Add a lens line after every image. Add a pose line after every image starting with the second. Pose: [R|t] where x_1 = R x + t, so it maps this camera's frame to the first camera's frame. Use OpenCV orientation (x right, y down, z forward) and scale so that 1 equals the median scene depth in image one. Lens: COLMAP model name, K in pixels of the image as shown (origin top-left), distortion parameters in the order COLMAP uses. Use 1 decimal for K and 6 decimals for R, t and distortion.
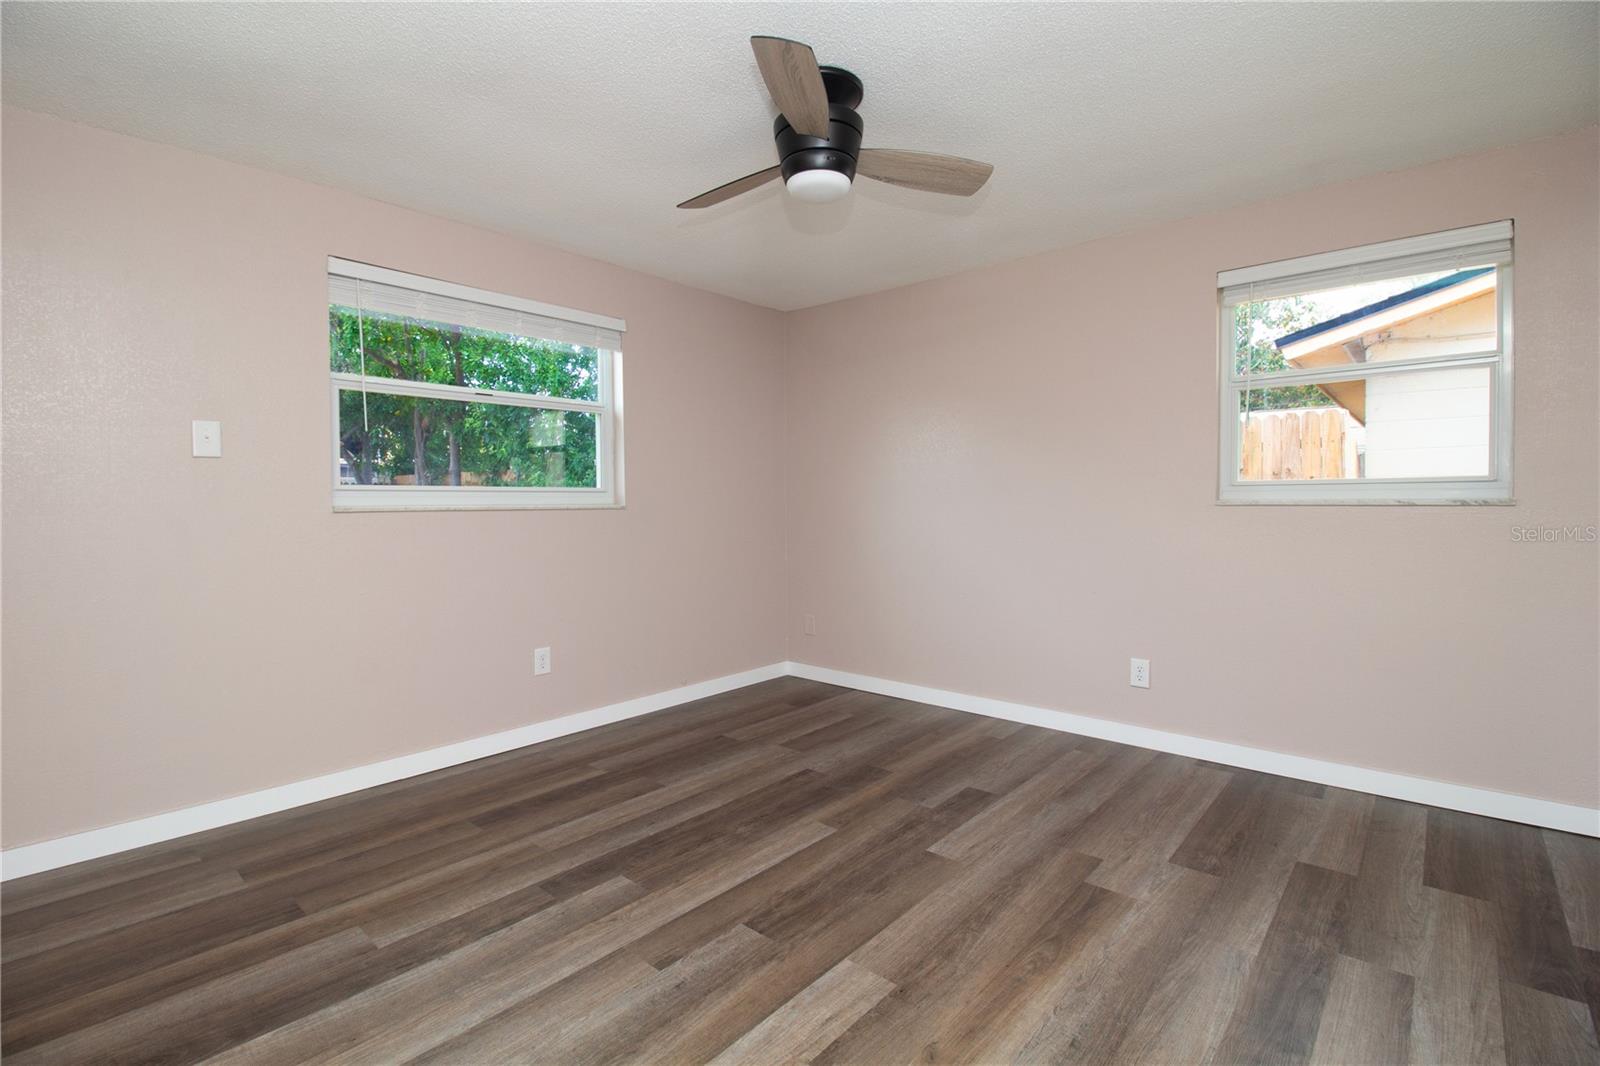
lens RADIAL K [[736.0, 0, 793.4], [0, 736.0, 522.2], [0, 0, 1]] dist [-0.006895, -0.007853]
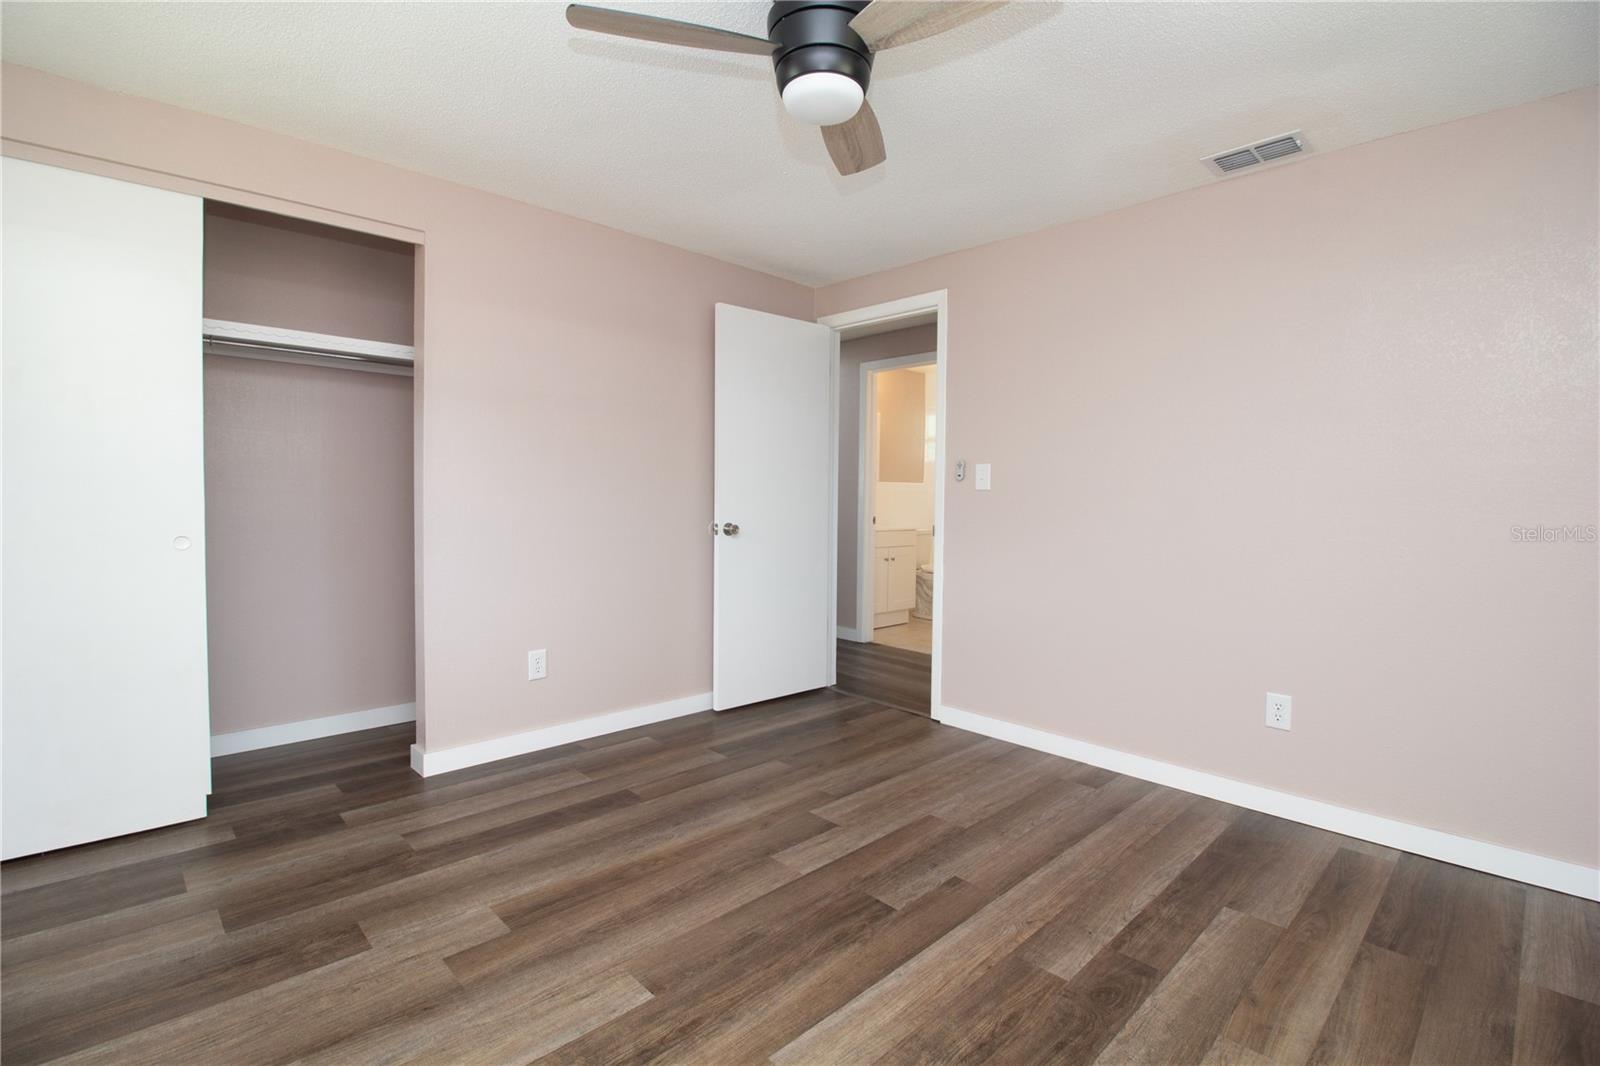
lens RADIAL K [[736.0, 0, 799.3], [0, 736.0, 526.6], [0, 0, 1]] dist [-0.006895, -0.007853]
pose [[-0.997429, -0.011778, 0.070682, 0.000176], [-0.006736, 0.997442, 0.071159, -0.050914], [-0.071339, 0.070500, -0.994958, 1.748855]]
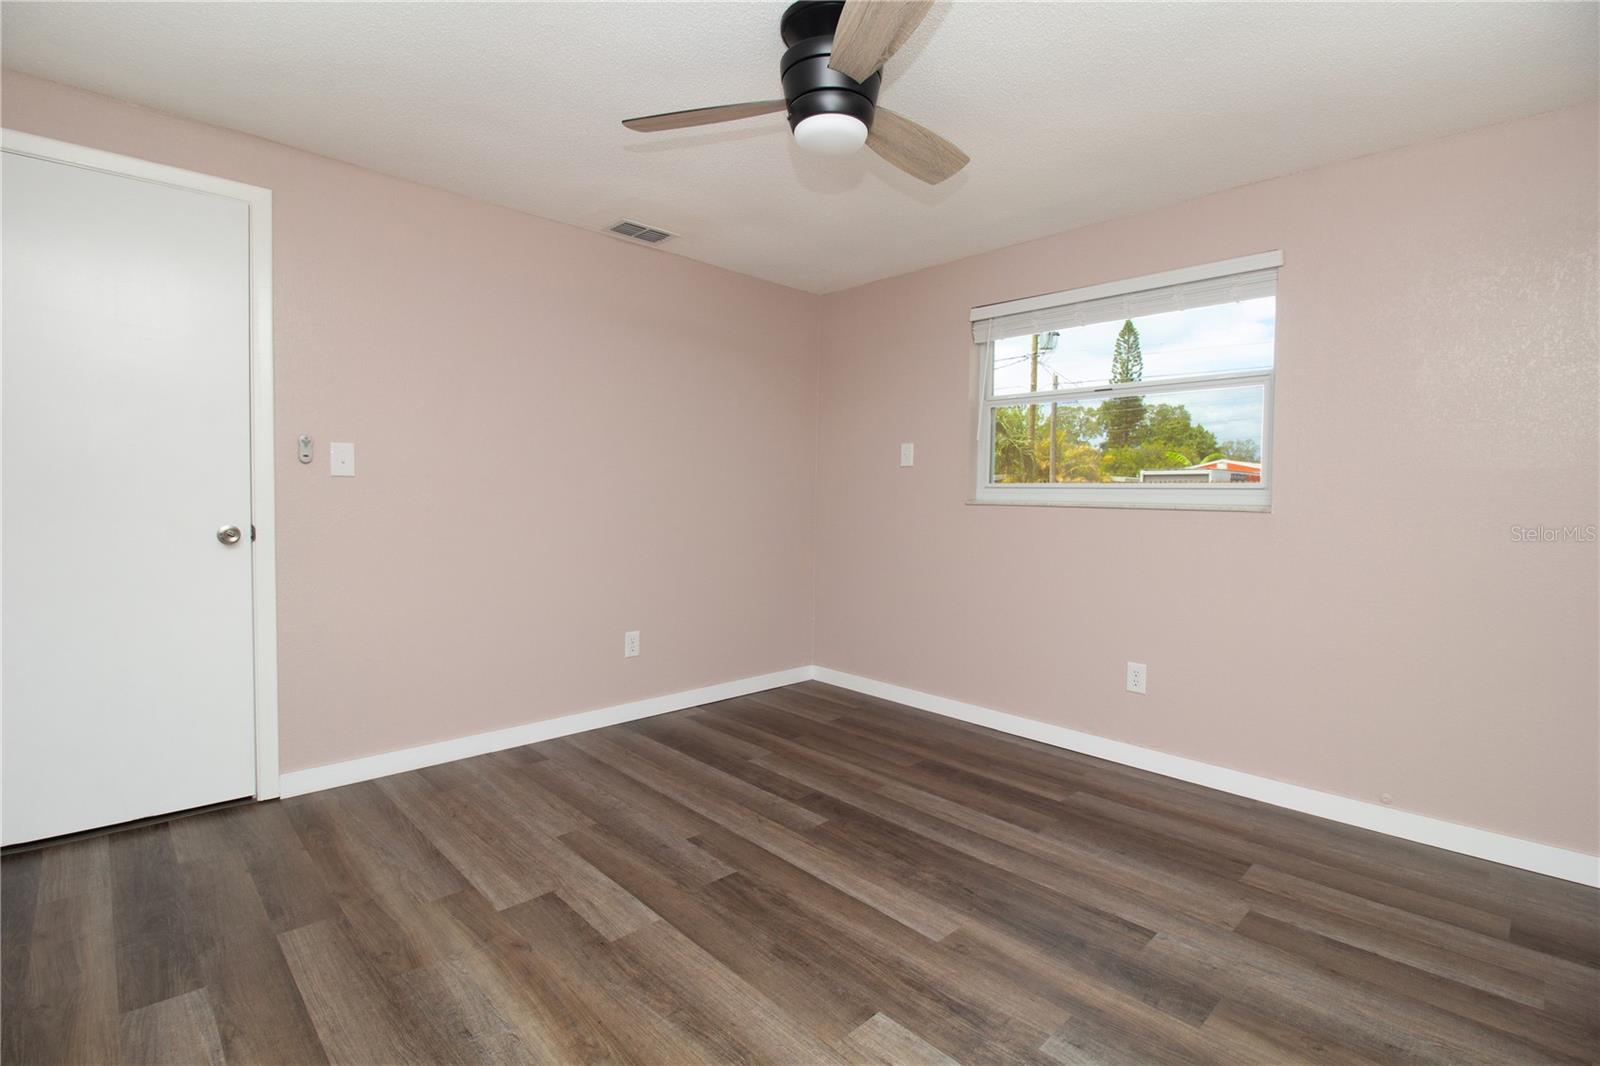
lens RADIAL K [[736.0, 0, 802.1], [0, 736.0, 525.4], [0, 0, 1]] dist [-0.006895, -0.007853]
pose [[-0.071600, 0.047547, -0.996299, 0.890432], [-0.046477, 0.997619, 0.050950, -0.036064], [0.996350, 0.049953, -0.069220, 1.010590]]
